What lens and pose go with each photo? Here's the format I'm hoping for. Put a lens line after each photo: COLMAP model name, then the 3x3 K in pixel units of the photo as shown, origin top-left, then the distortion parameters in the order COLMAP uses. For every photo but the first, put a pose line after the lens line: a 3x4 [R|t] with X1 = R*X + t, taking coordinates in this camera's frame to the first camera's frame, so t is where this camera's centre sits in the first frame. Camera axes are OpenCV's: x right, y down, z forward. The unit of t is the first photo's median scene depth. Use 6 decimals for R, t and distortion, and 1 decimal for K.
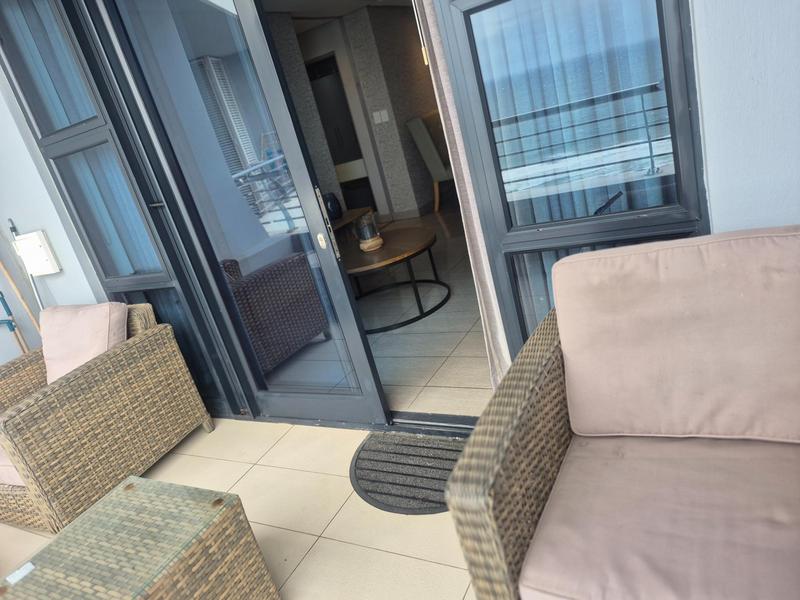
lens RADIAL K [[557.5, 0, 394.5], [0, 557.5, 297.9], [0, 0, 1]] dist [0.063781, -0.000480]
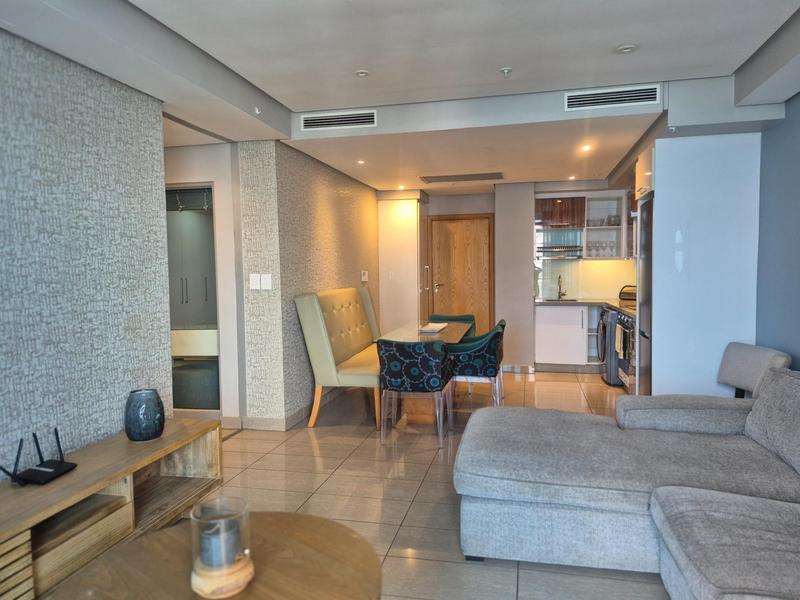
lens RADIAL K [[557.5, 0, 398.8], [0, 557.5, 304.8], [0, 0, 1]] dist [0.063781, -0.000480]
pose [[0.935792, 0.225242, 0.271218, -0.045194], [-0.134912, 0.939530, -0.314773, -0.097775], [-0.325718, 0.257971, 0.909593, 0.313228]]
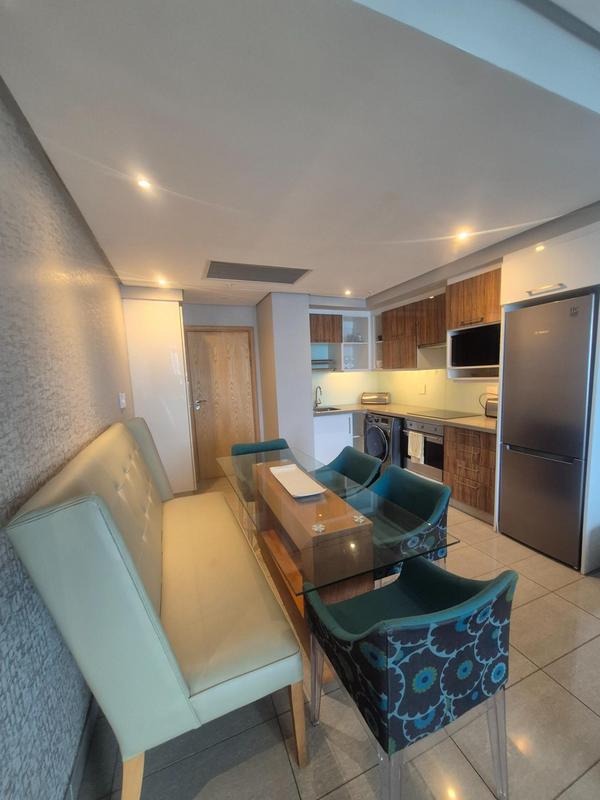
lens RADIAL K [[316.5, 0, 302.5], [0, 316.5, 405.2], [0, 0, 1]] dist [0.000709, 0.000042]
pose [[0.618752, 0.151584, 0.770823, -0.006741], [0.133408, 0.946681, -0.293255, -0.305420], [-0.774176, 0.284286, 0.565538, 0.844348]]
